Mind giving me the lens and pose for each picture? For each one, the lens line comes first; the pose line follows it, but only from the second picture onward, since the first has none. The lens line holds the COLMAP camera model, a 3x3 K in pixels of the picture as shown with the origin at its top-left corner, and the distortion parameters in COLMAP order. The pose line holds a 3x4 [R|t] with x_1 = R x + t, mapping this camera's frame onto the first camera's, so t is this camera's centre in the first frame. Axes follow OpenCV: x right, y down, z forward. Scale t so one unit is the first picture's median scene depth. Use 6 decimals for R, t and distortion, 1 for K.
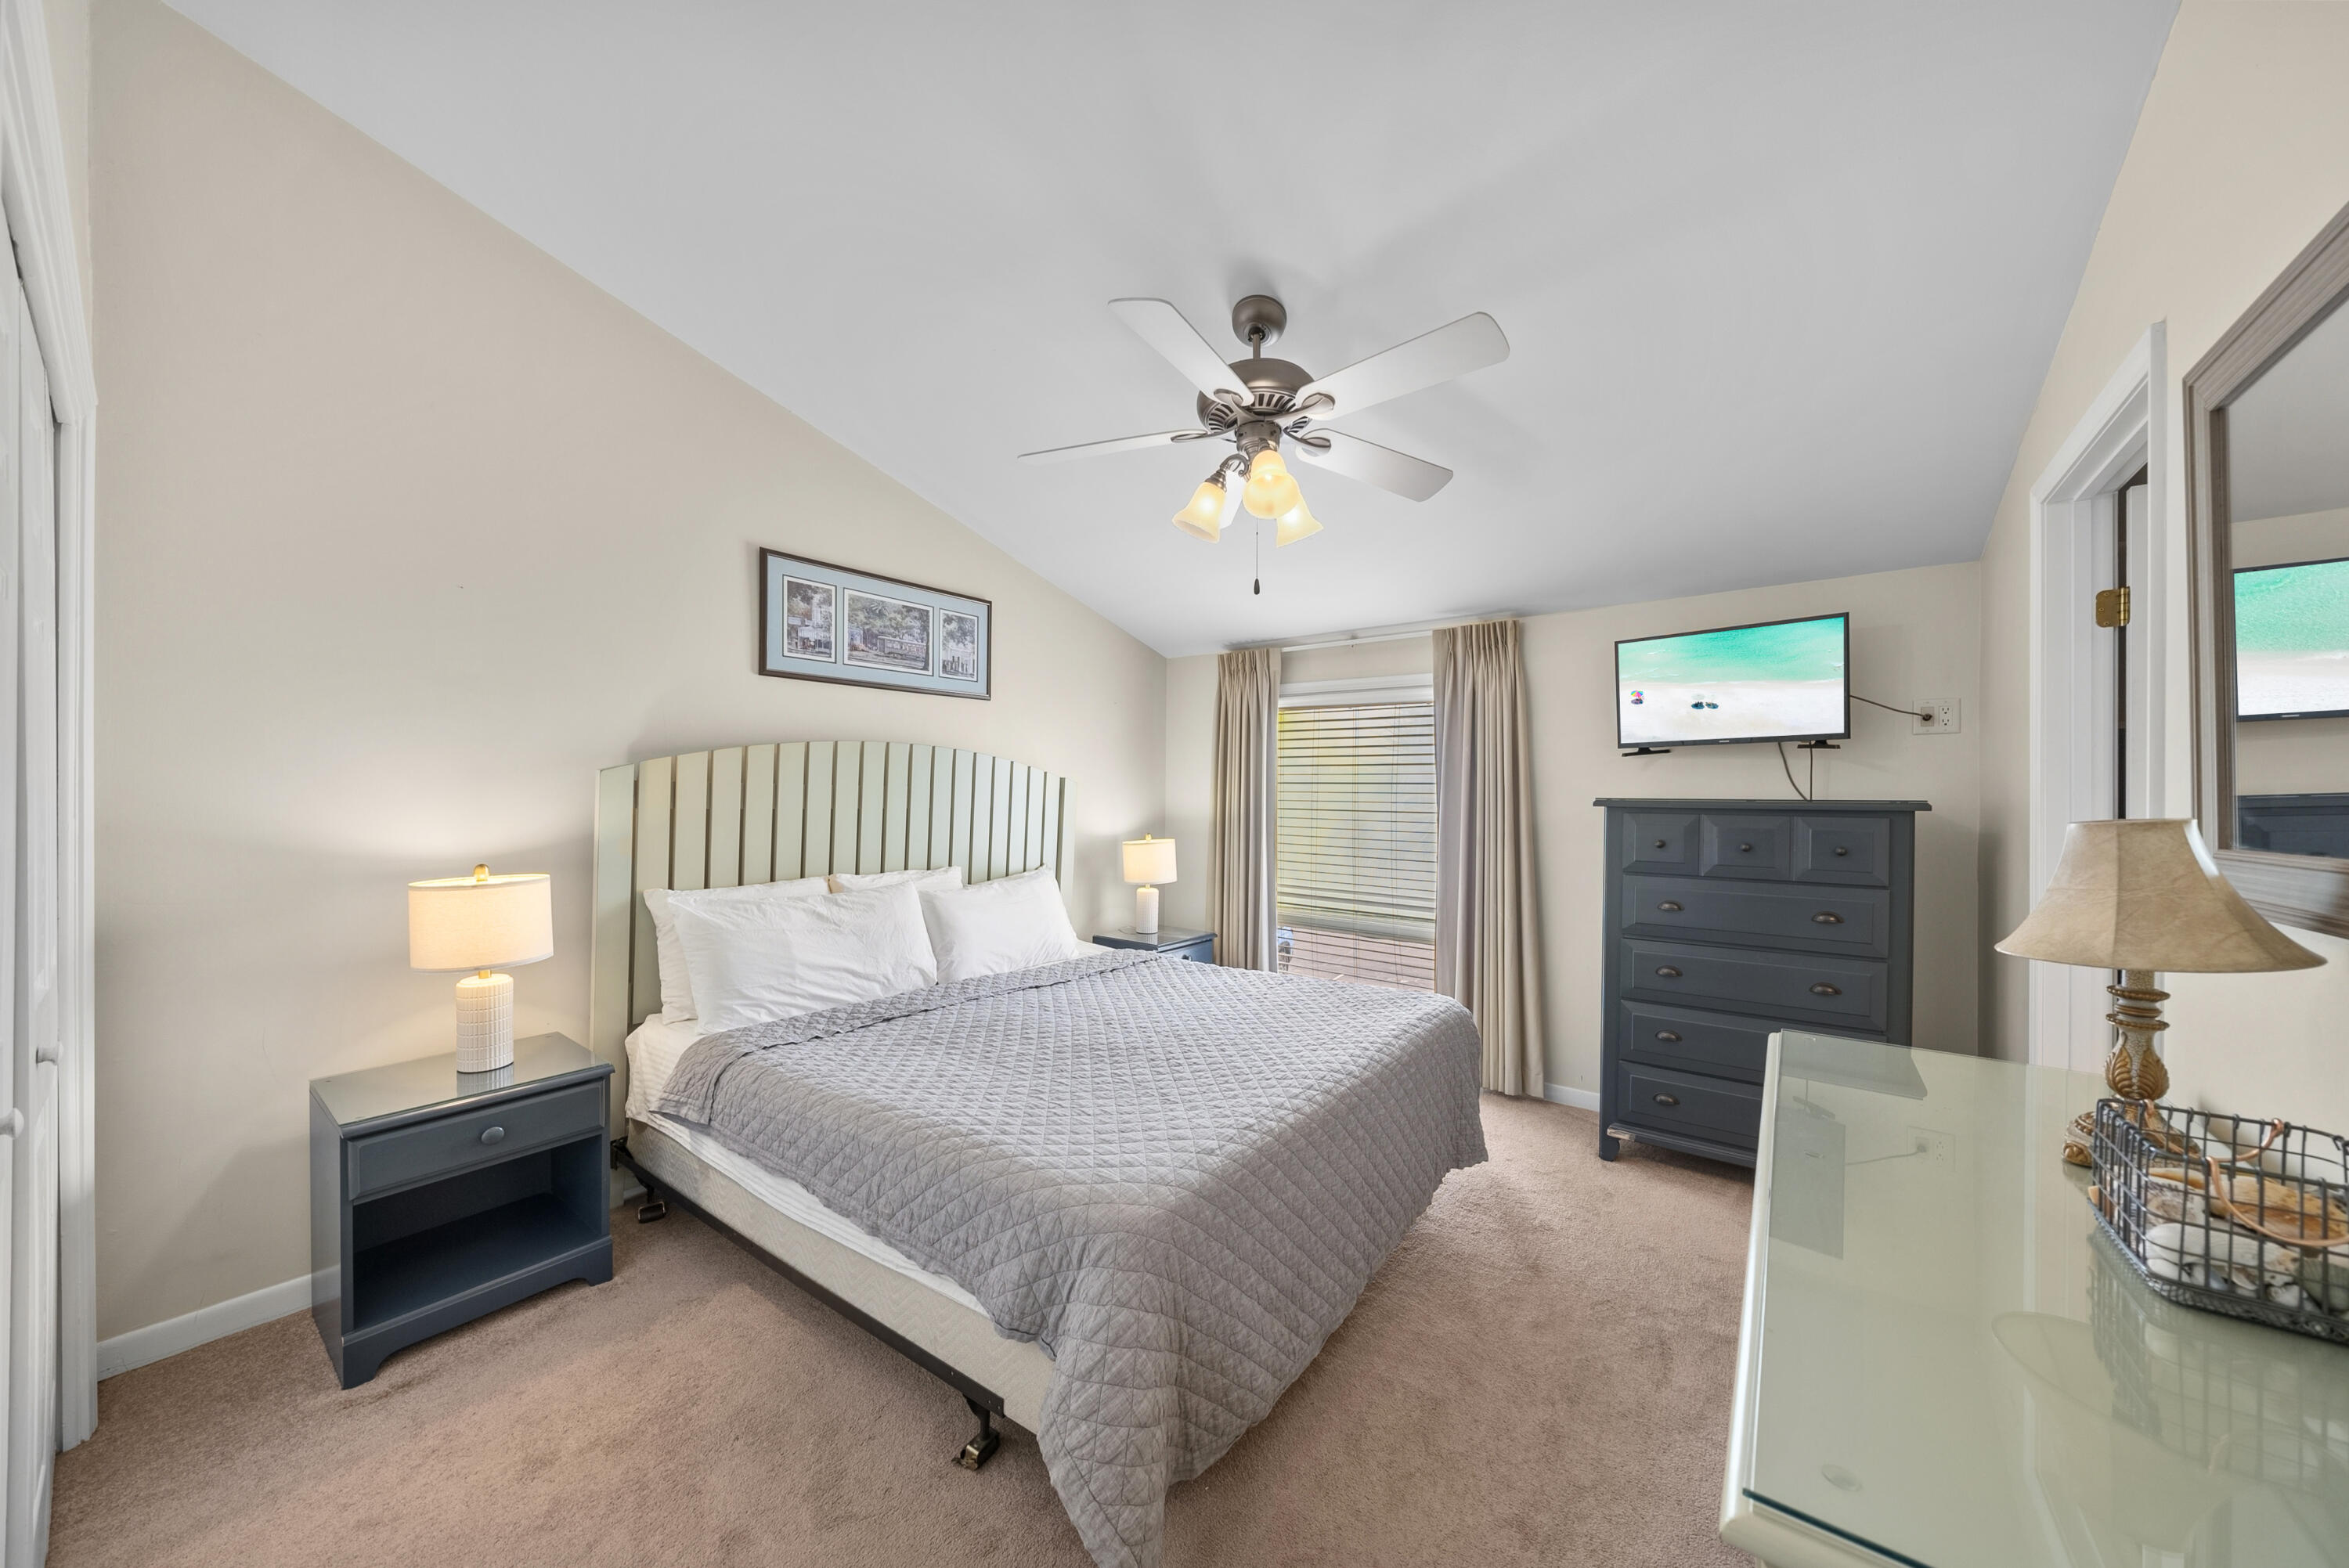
lens RADIAL K [[812.2, 0, 1184.9], [0, 812.2, 794.4], [0, 0, 1]] dist [-0.004192, -0.000054]
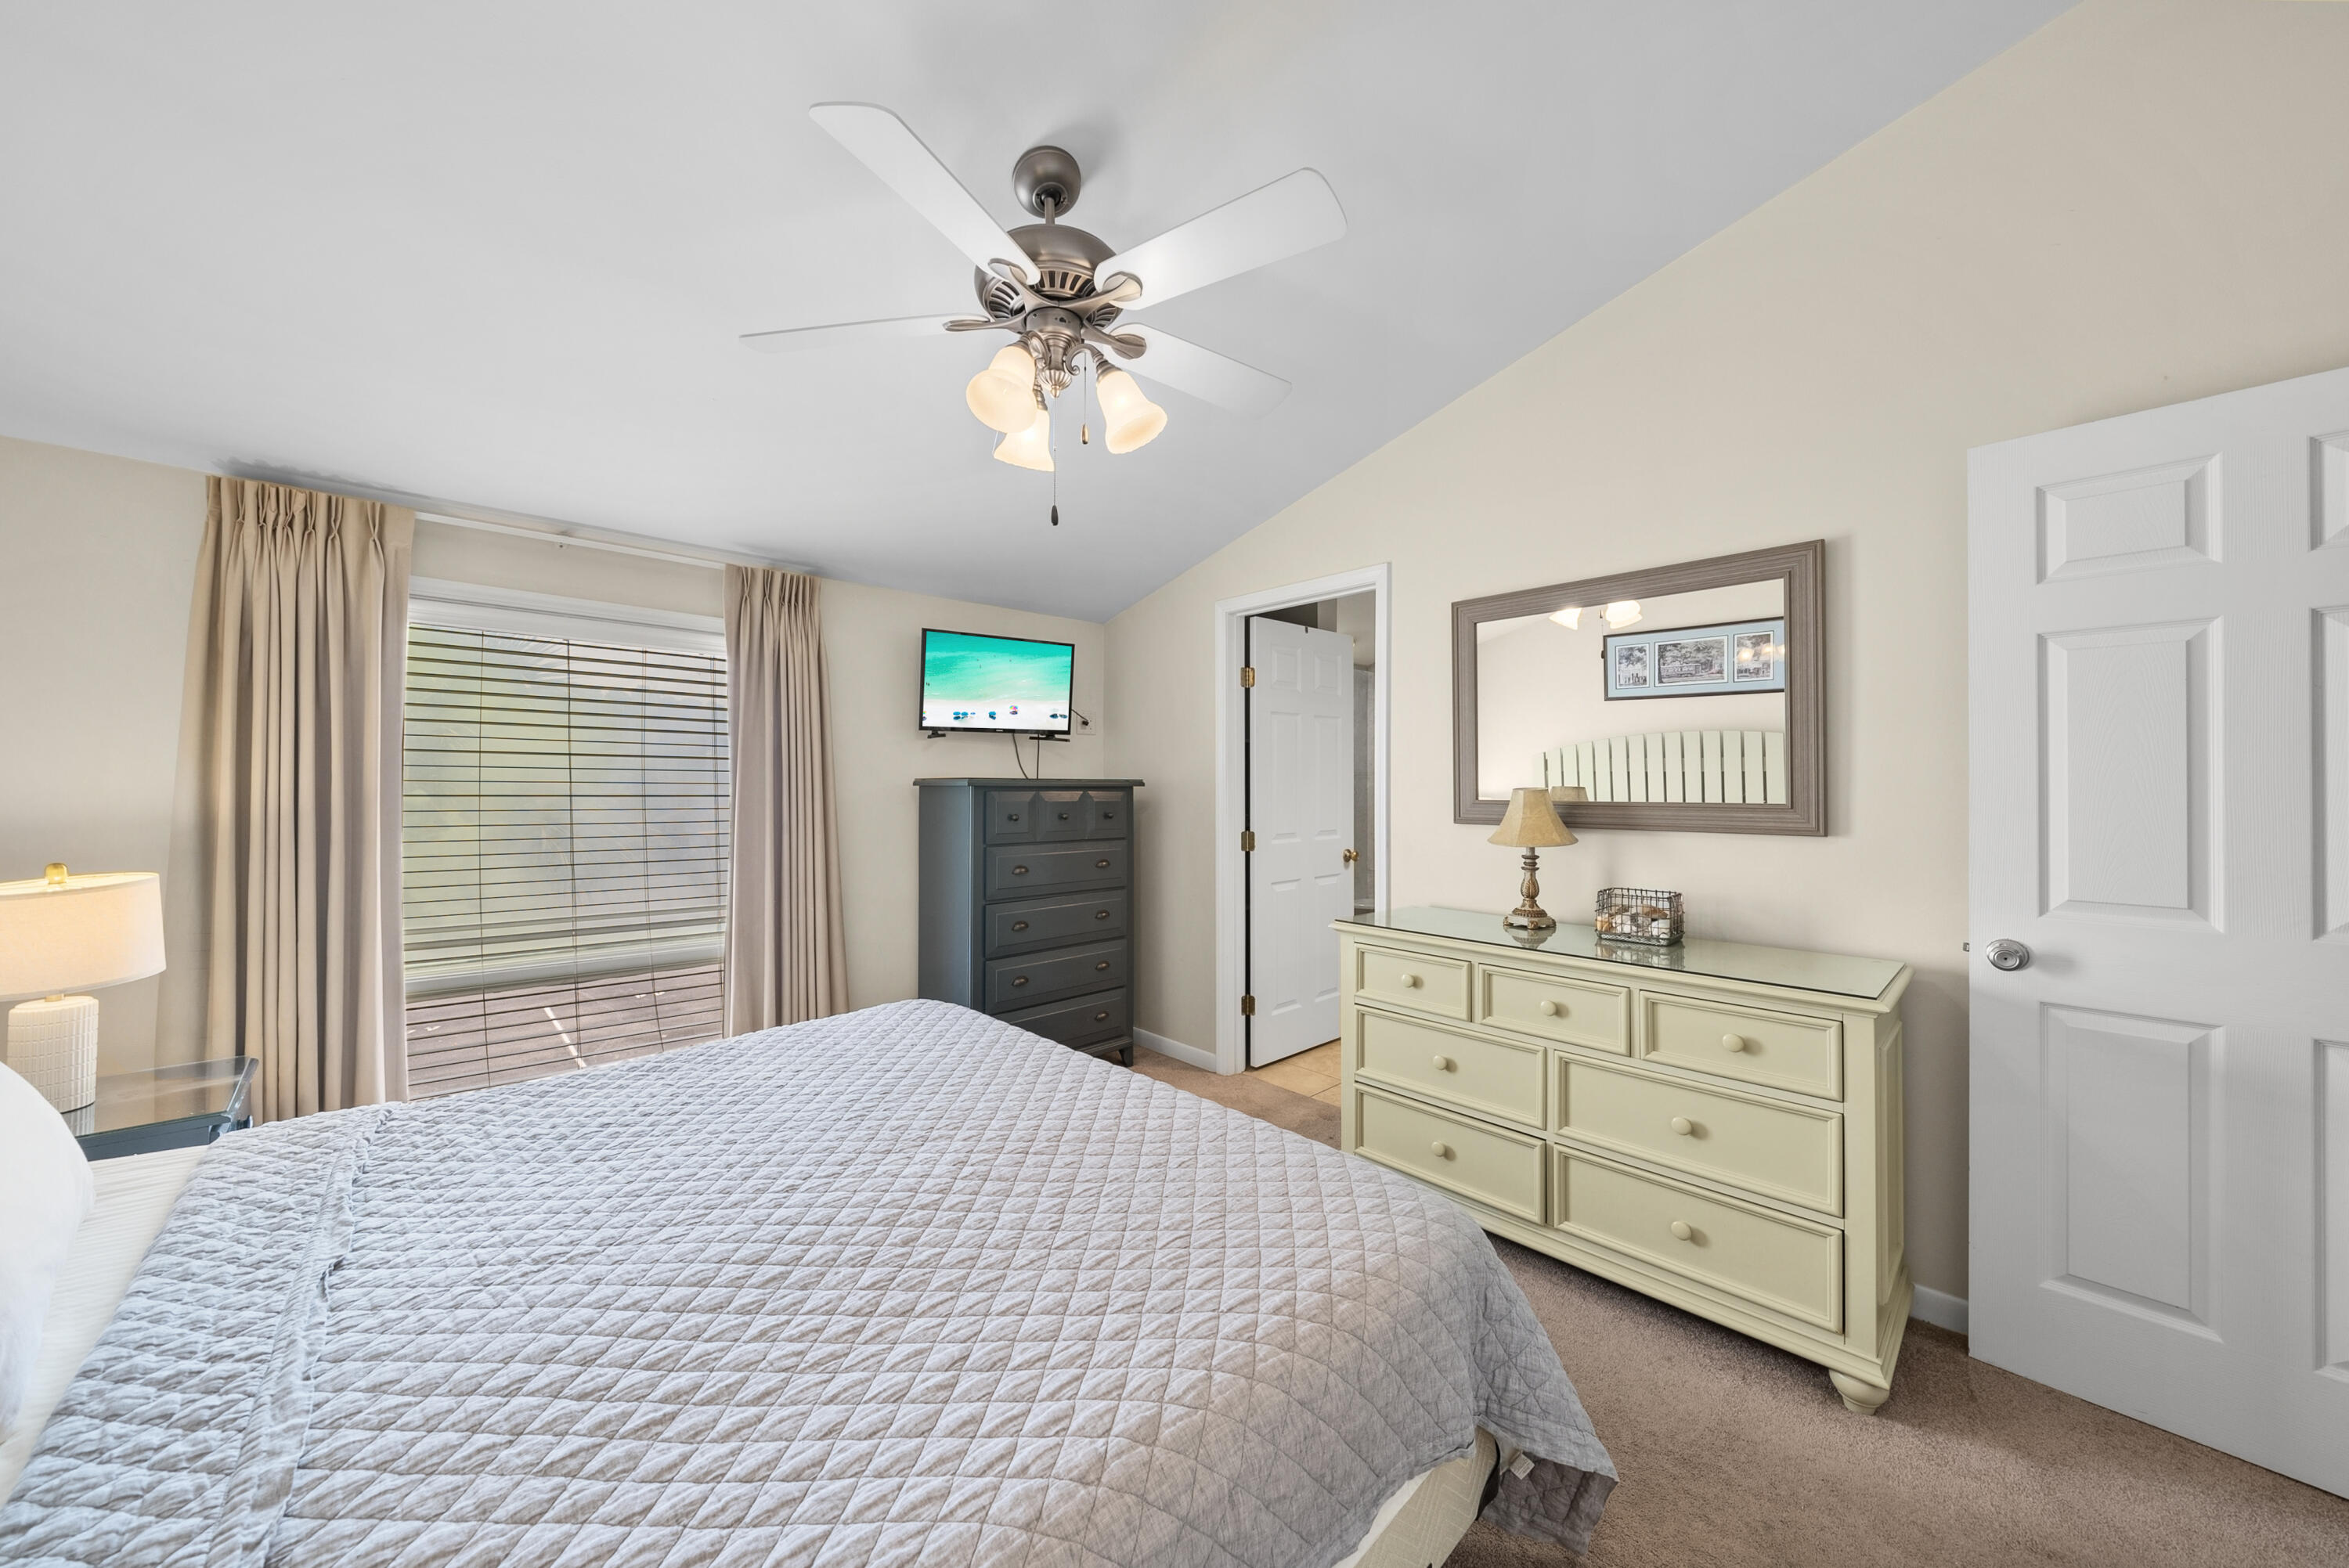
lens RADIAL K [[835.2, 0, 1162.9], [0, 835.2, 773.4], [0, 0, 1]] dist [-0.000039, 0.000049]
pose [[0.175484, 0.002576, 0.984479, -0.478614], [-0.005790, 0.999982, -0.001584, -0.001069], [-0.984465, -0.005422, 0.175496, 0.510828]]
